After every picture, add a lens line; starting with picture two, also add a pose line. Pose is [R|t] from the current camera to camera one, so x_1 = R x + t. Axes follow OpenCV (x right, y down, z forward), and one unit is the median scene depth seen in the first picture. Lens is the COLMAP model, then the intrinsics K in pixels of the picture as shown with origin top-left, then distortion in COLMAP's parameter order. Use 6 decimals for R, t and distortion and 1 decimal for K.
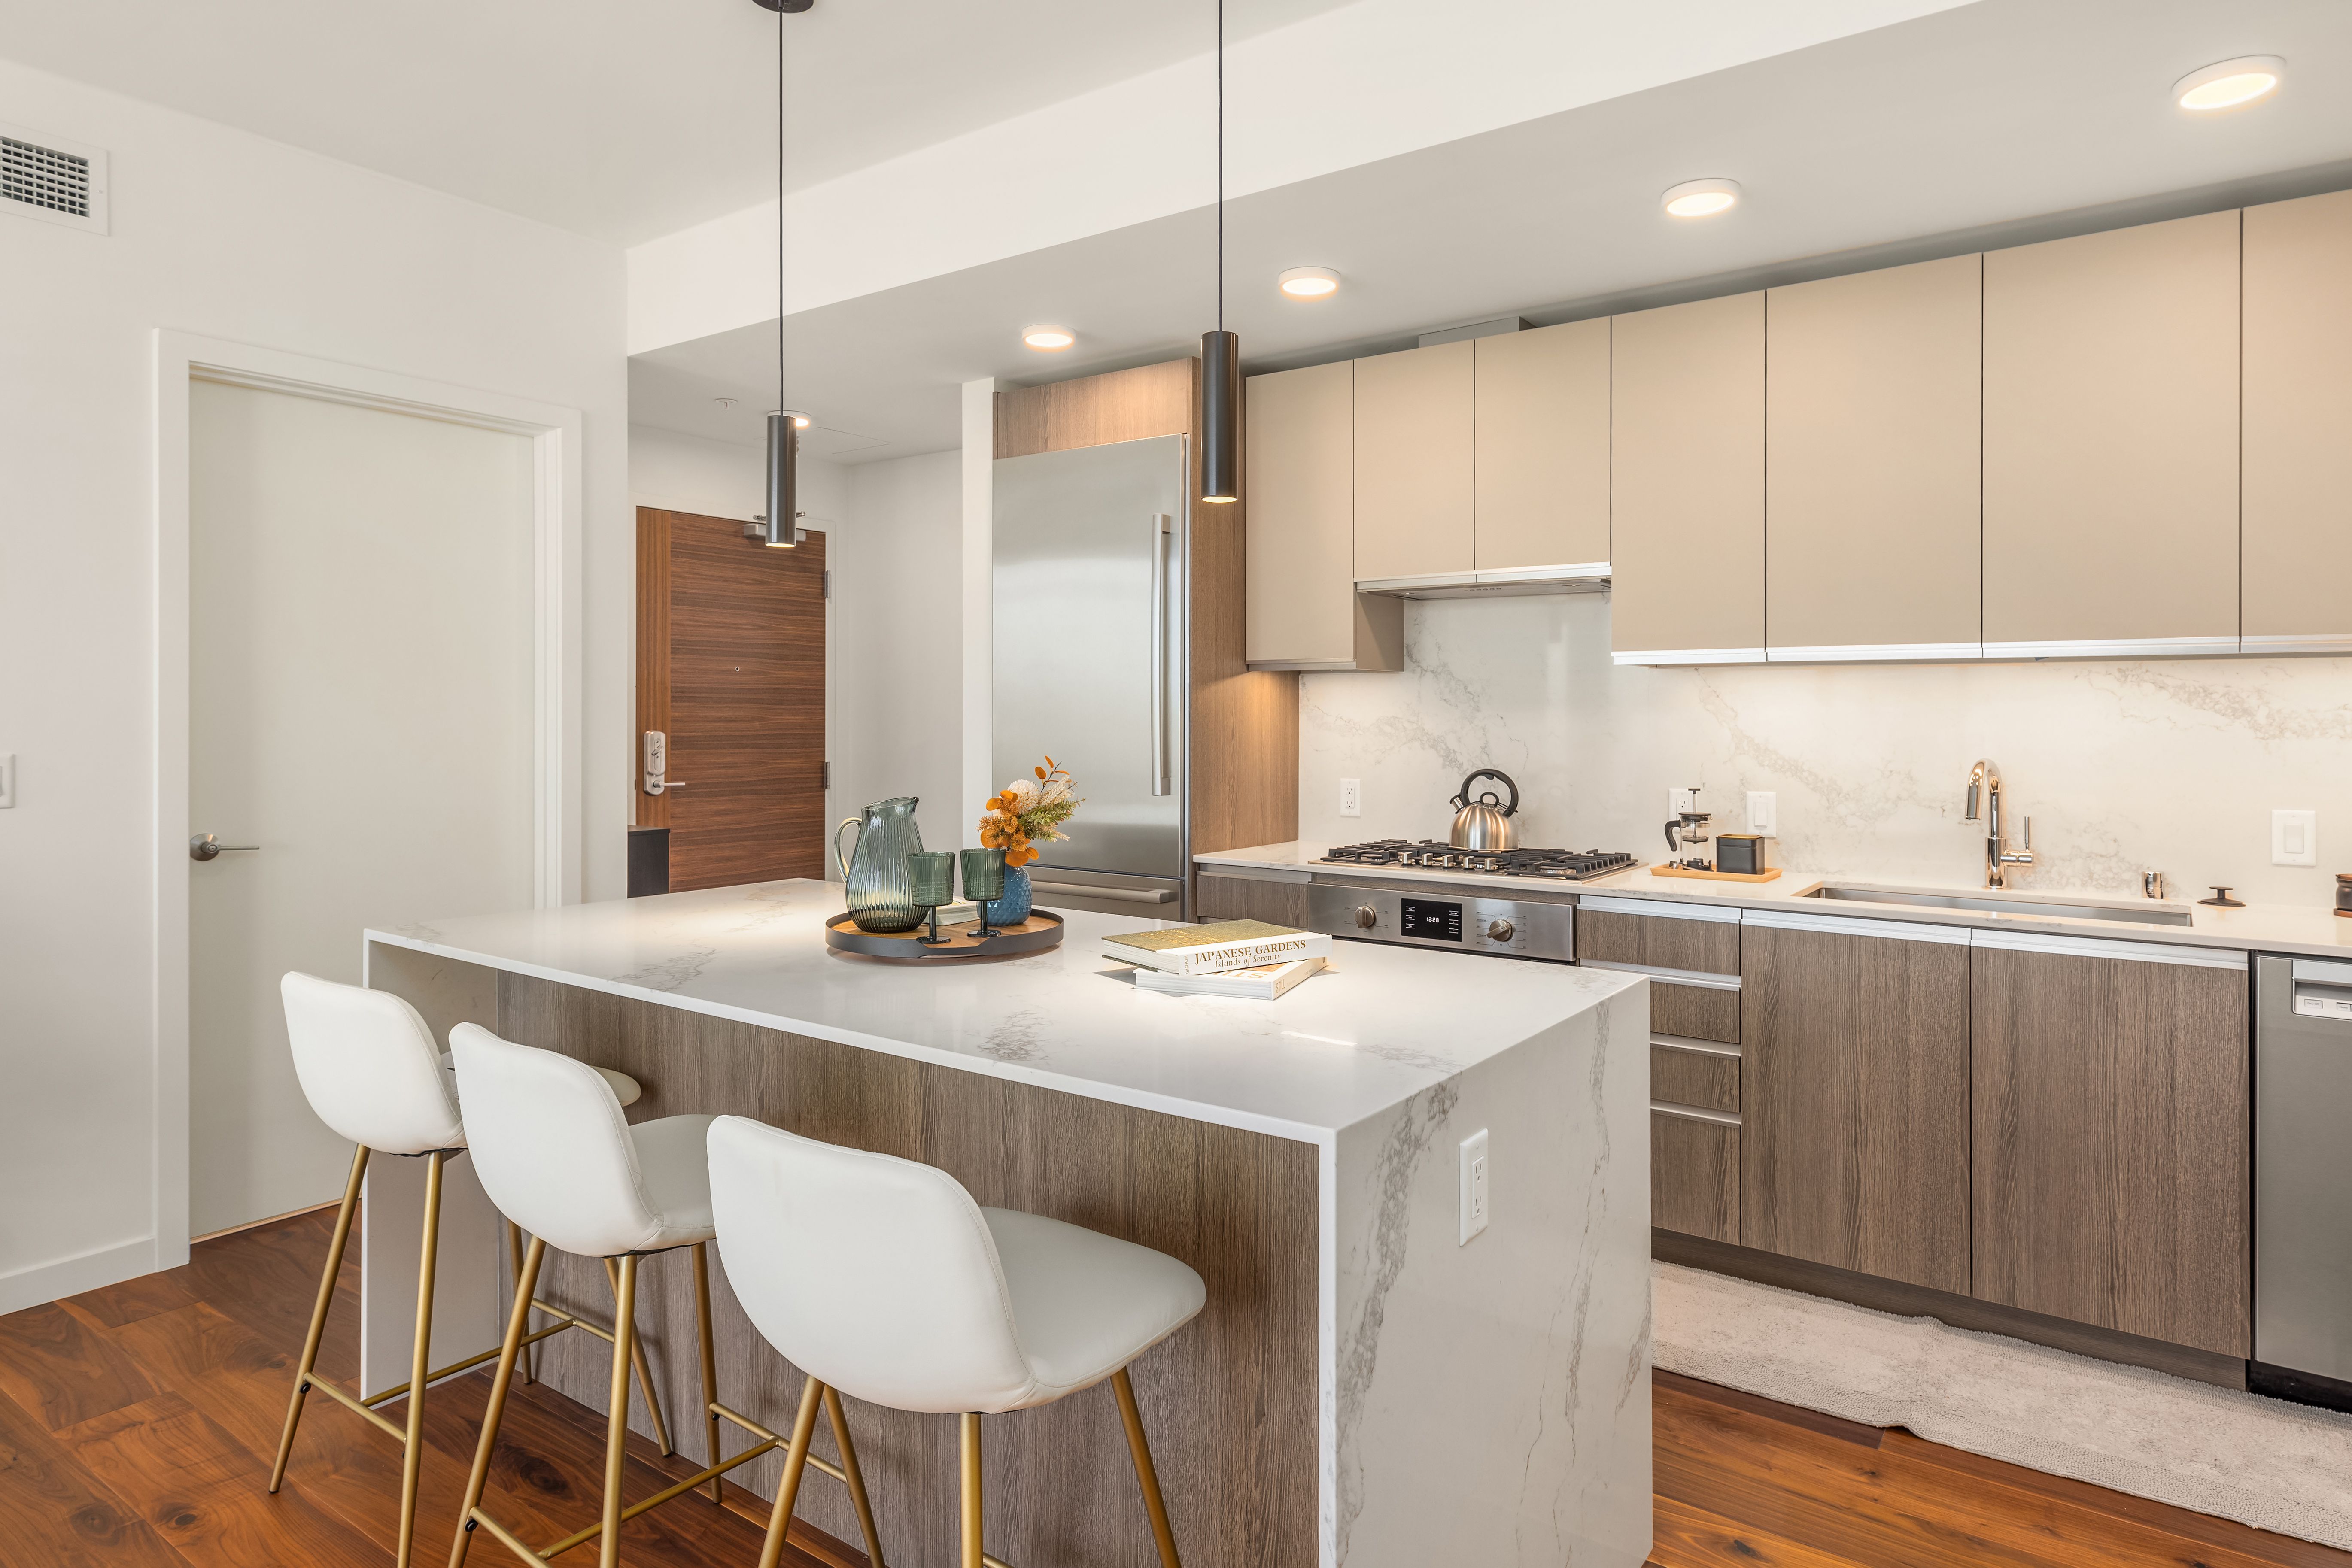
lens RADIAL K [[1329.4, 0, 1179.0], [0, 1329.4, 728.2], [0, 0, 1]] dist [0.013230, -0.000167]
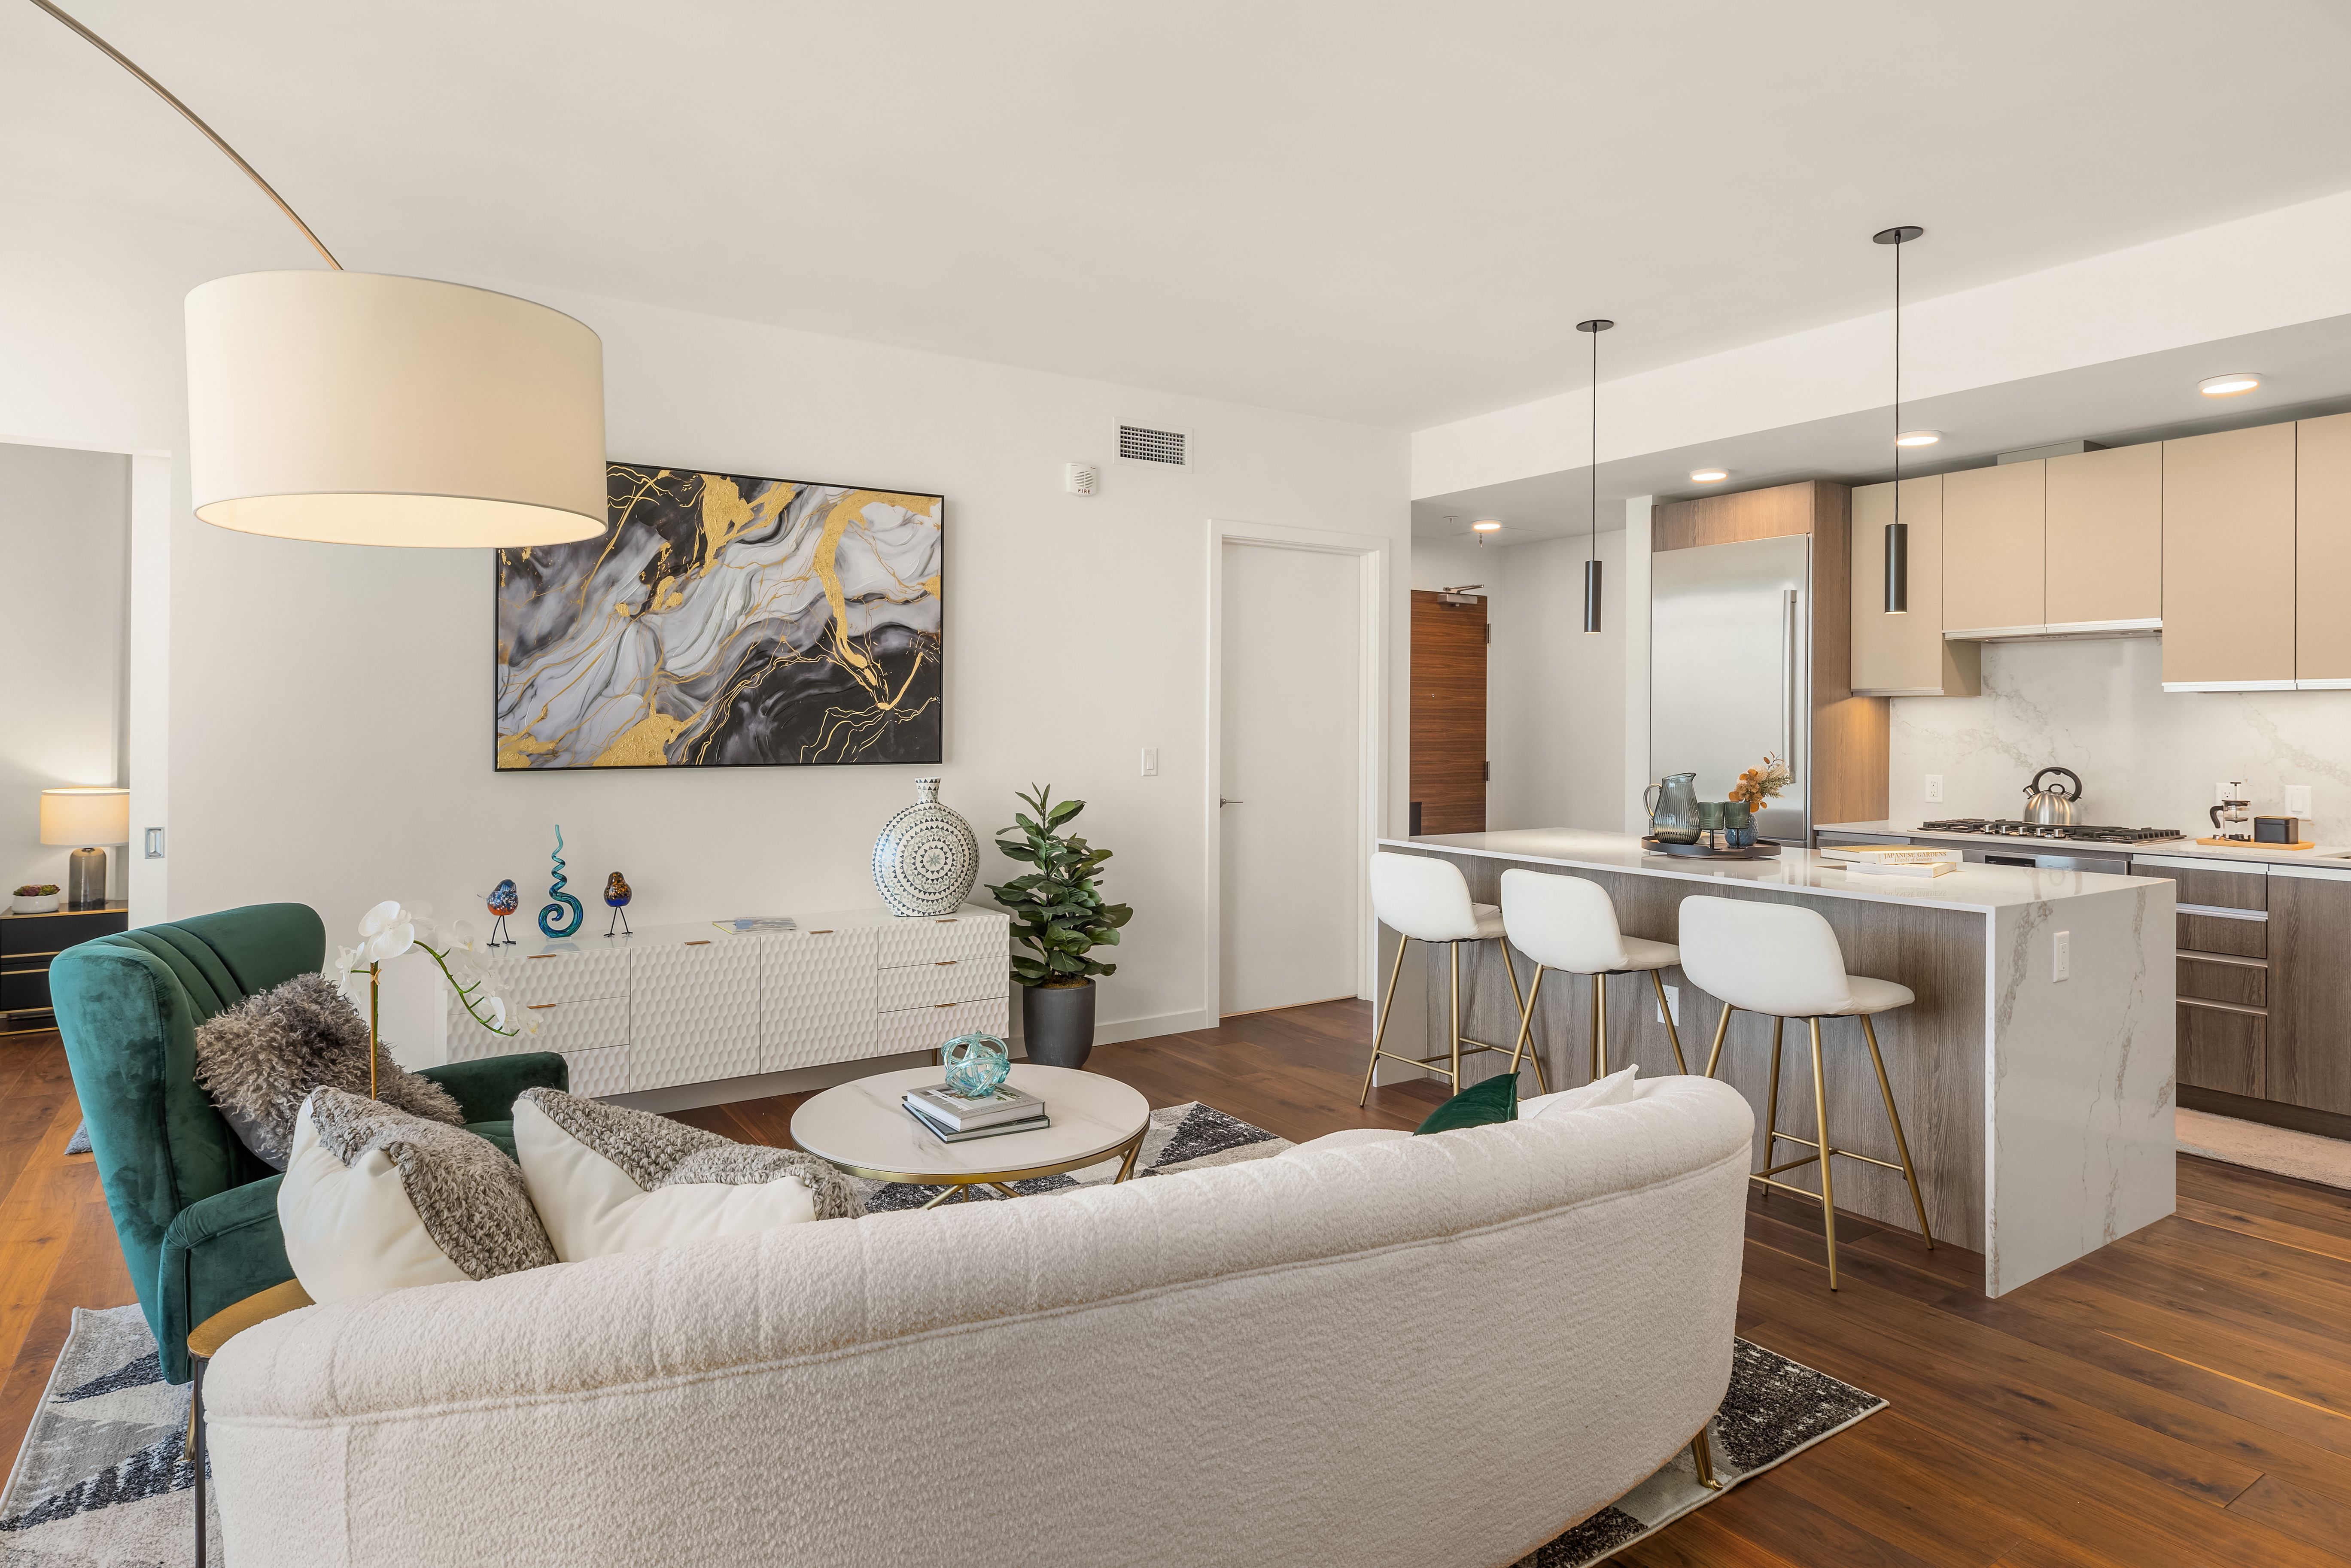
lens RADIAL K [[1283.0, 0, 1168.9], [0, 1283.0, 738.1], [0, 0, 1]] dist [0.000737, 0.000149]
pose [[0.934791, 0.003329, -0.355183, -0.164544], [-0.003825, 0.999992, -0.000694, 0.005256], [0.355178, 0.002007, 0.934796, -0.608515]]
